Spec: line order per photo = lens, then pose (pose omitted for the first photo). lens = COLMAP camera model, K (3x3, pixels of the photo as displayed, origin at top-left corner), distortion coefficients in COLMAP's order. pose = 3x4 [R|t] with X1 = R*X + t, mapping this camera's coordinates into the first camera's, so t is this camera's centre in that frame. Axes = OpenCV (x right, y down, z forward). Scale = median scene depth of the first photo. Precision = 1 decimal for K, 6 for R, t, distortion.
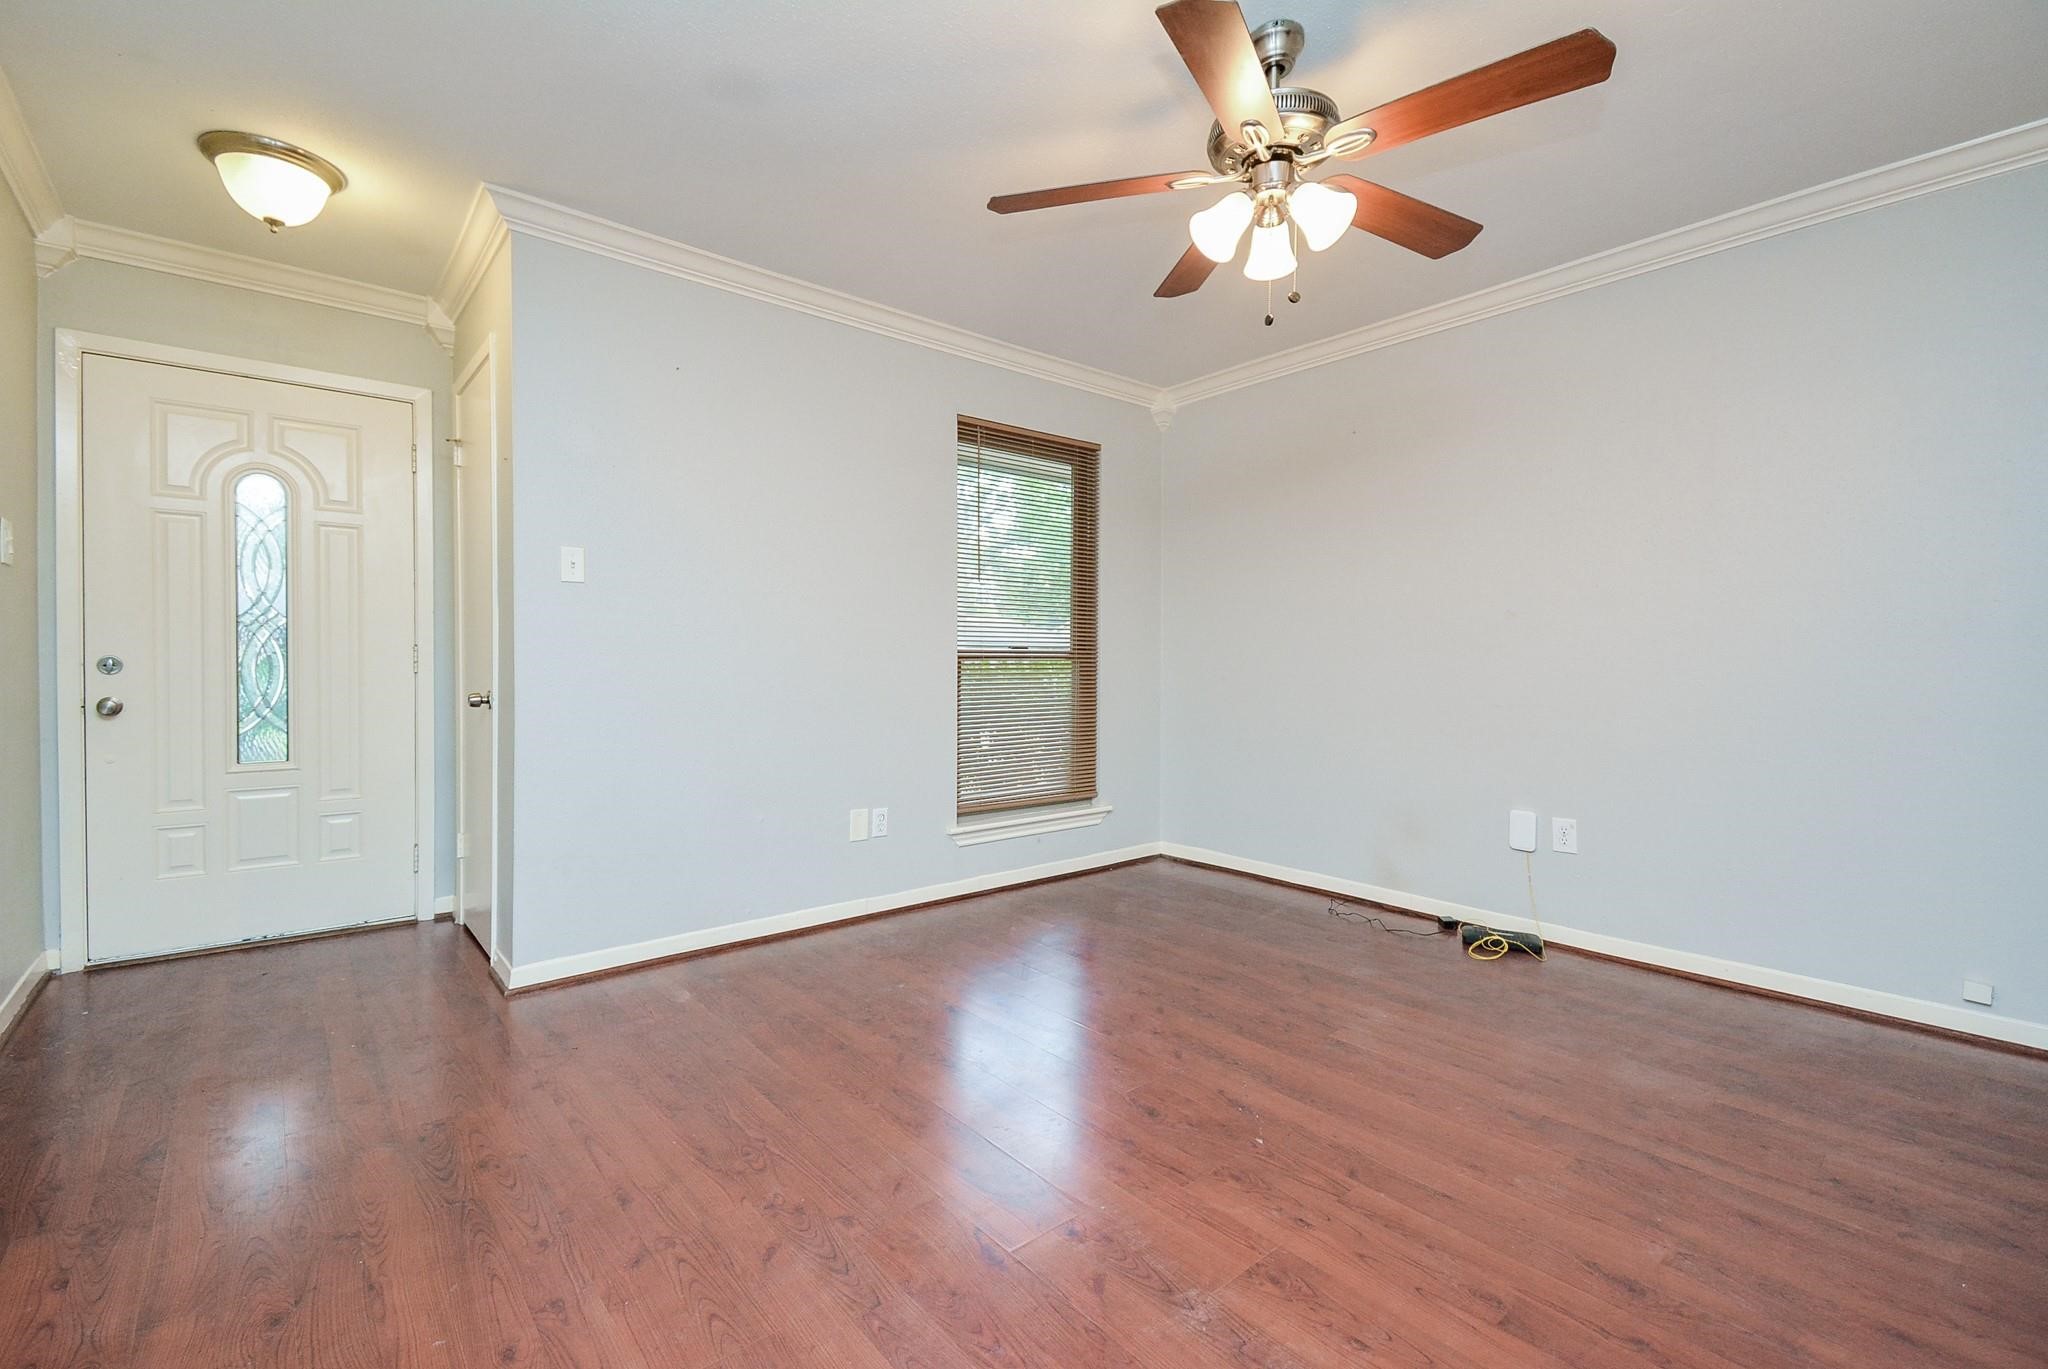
lens RADIAL K [[869.7, 0, 1001.4], [0, 869.7, 665.9], [0, 0, 1]] dist [0.054040, -0.026159]
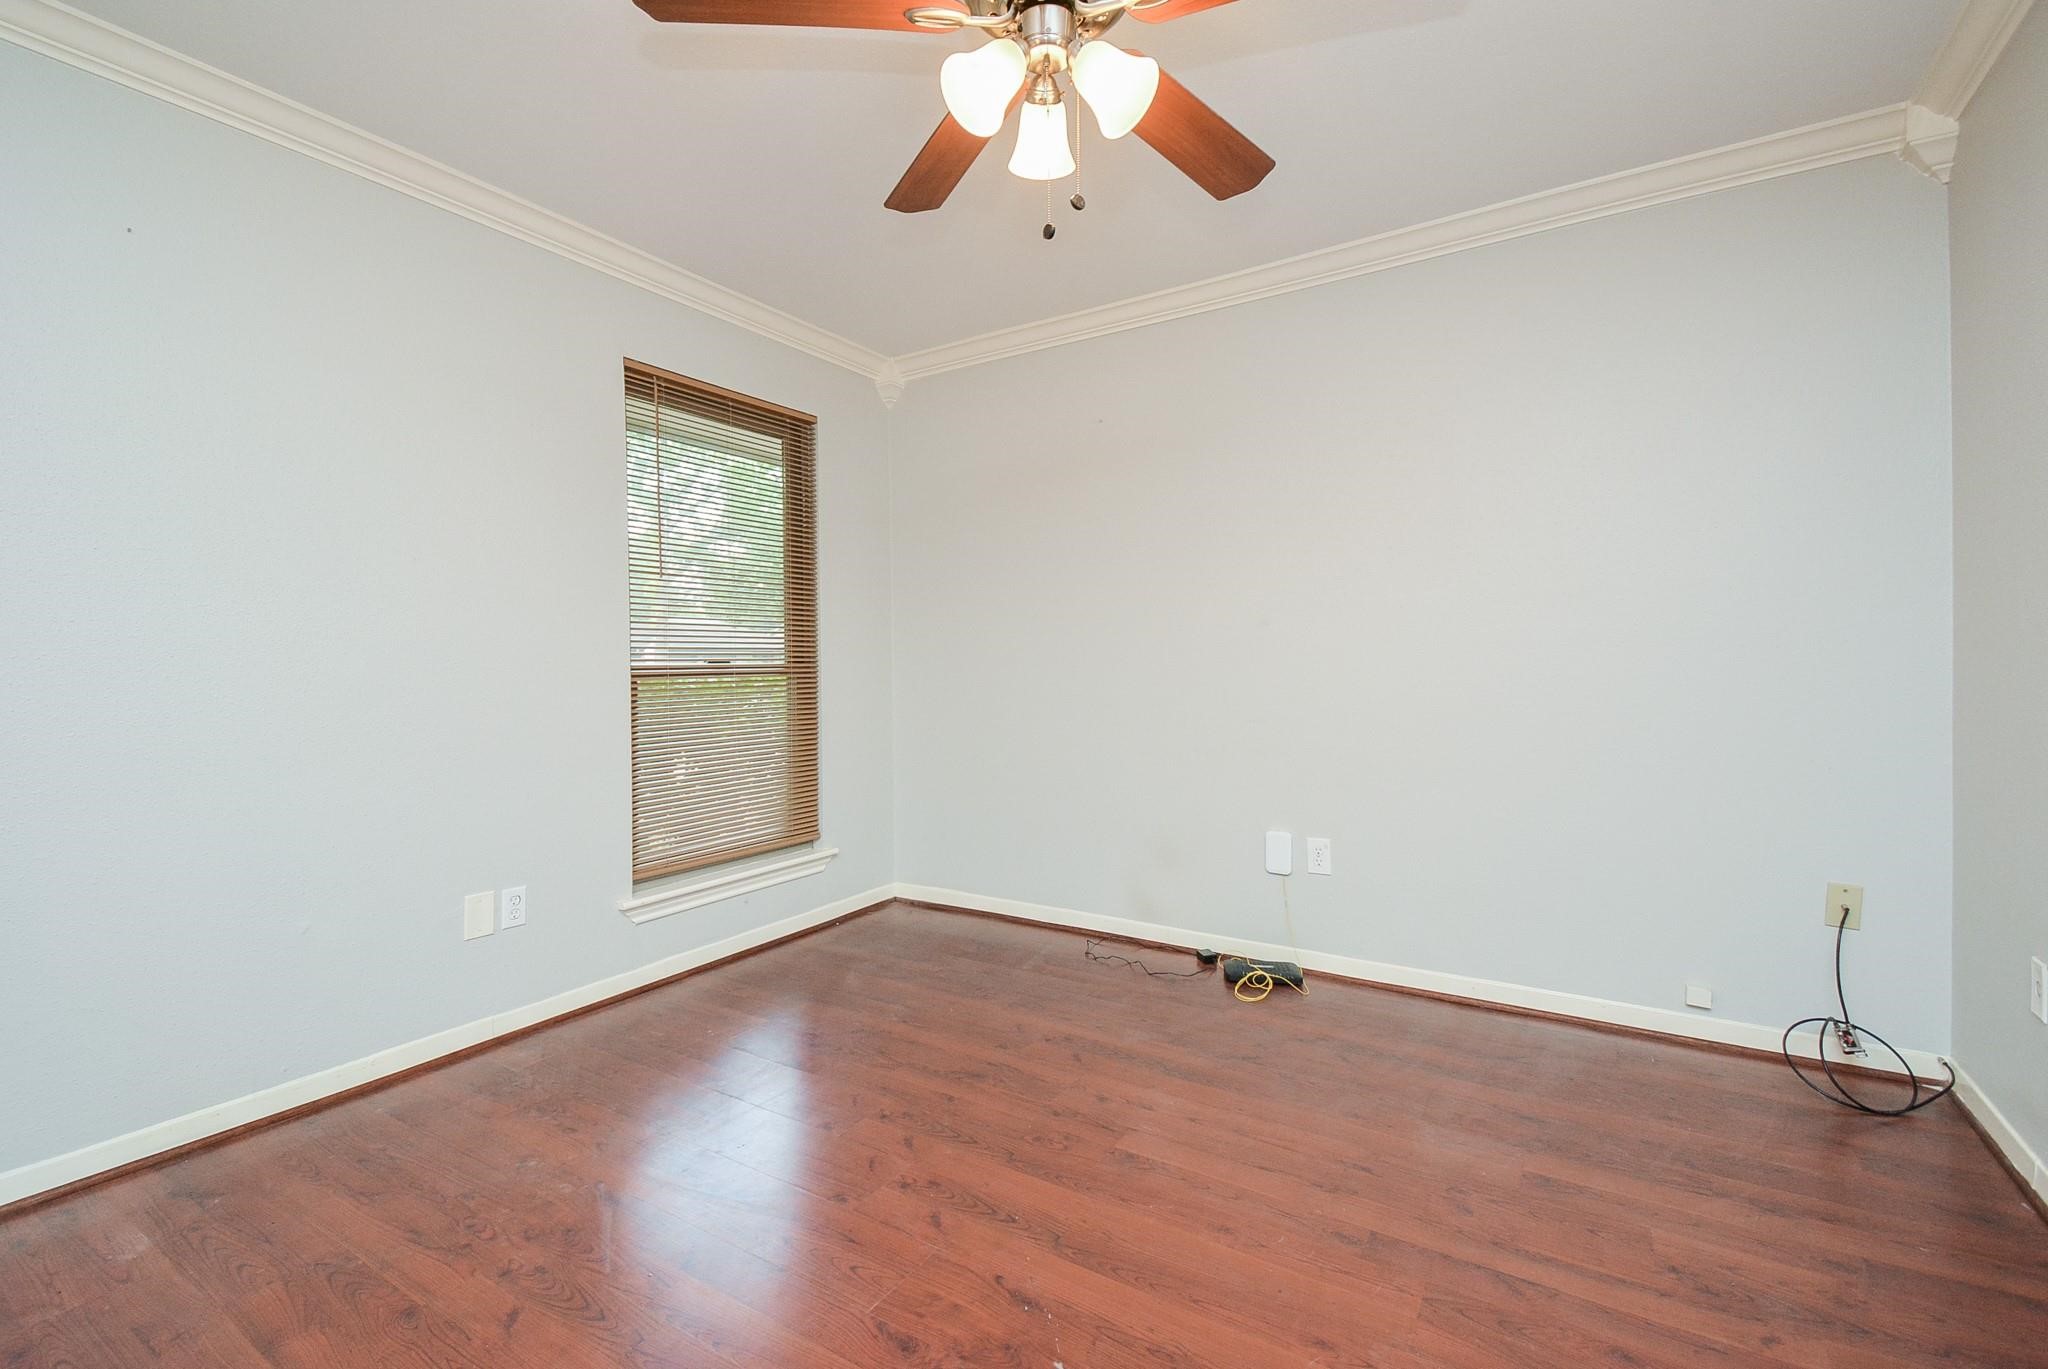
lens RADIAL K [[869.7, 0, 1001.4], [0, 869.7, 665.9], [0, 0, 1]] dist [0.054040, -0.026159]
pose [[0.949011, -0.015022, 0.314884, 0.020192], [0.015634, 0.999878, 0.000581, -0.017835], [-0.314854, 0.004372, 0.949130, 0.215962]]
